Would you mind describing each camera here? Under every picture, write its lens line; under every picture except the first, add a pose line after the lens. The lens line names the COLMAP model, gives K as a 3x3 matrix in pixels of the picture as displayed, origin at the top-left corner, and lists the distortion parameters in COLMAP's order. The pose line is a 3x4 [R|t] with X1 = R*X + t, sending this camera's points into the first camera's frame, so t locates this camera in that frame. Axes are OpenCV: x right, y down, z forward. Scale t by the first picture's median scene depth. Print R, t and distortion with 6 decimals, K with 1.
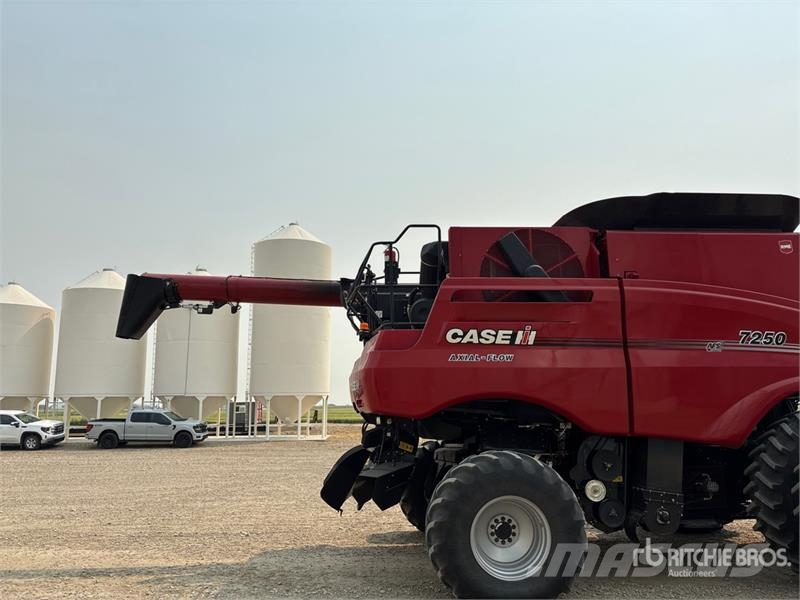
lens RADIAL K [[605.6, 0, 400.0], [0, 605.6, 300.0], [0, 0, 1]] dist [0.085401, -0.108053]
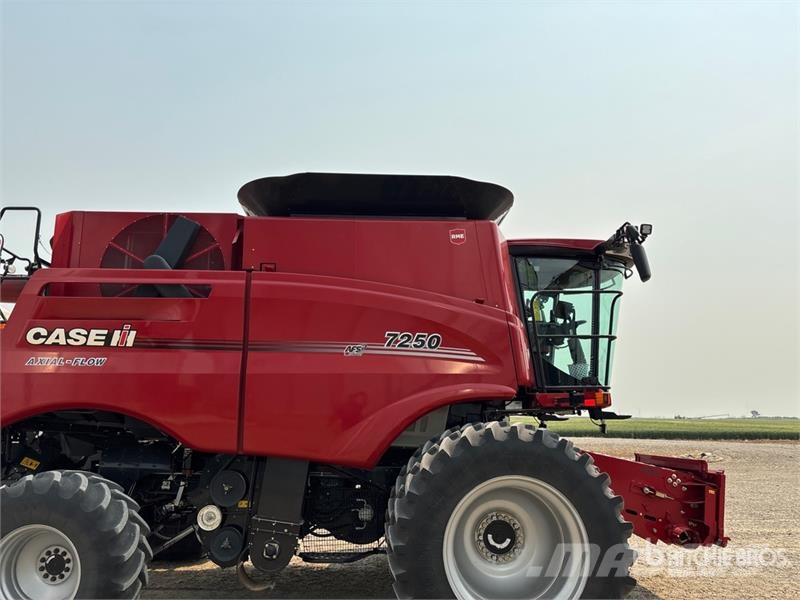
lens RADIAL K [[614.8, 0, 399.0], [0, 614.8, 288.4], [0, 0, 1]] dist [0.014389, -0.012886]
pose [[0.998956, 0.003476, -0.045547, 0.615655], [-0.004899, 0.999502, -0.031173, 0.015975], [0.045416, 0.031364, 0.998476, 0.139923]]
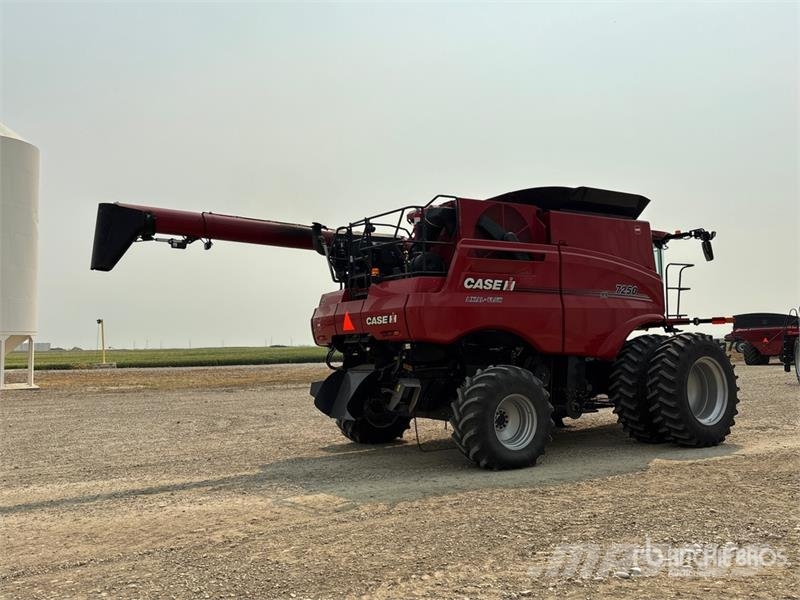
lens RADIAL K [[711.7, 0, 400.0], [0, 711.7, 300.0], [0, 0, 1]] dist [0.043823, -0.026503]
pose [[0.878982, 0.020520, 0.476413, -0.755760], [-0.069843, 0.993840, 0.086052, -0.026801], [-0.471712, -0.108912, 0.875000, -0.291002]]
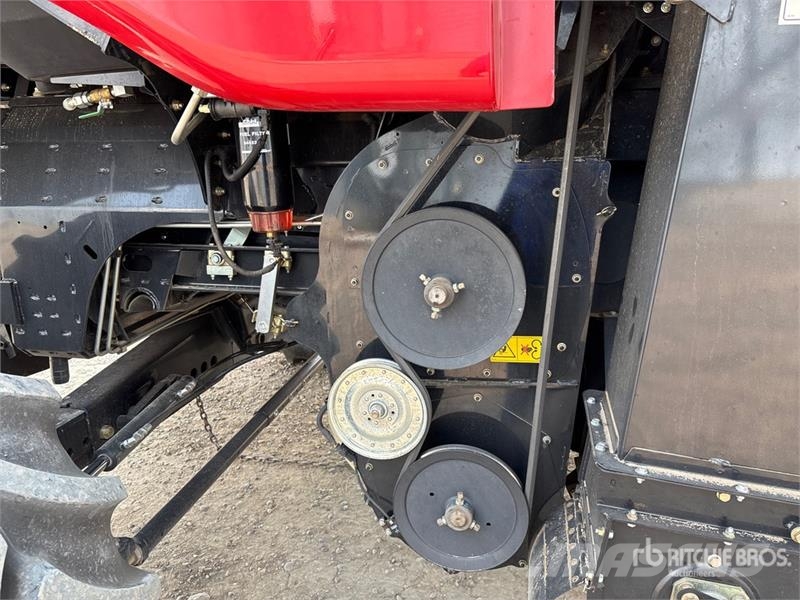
lens RADIAL K [[614.8, 0, 399.0], [0, 614.8, 288.4], [0, 0, 1]] dist [0.014389, -0.012886]
pose [[0.953917, 0.023655, -0.299138, 0.382025], [0.100324, 0.914380, 0.392230, 0.194748], [0.282804, -0.404165, 0.869869, 0.832019]]
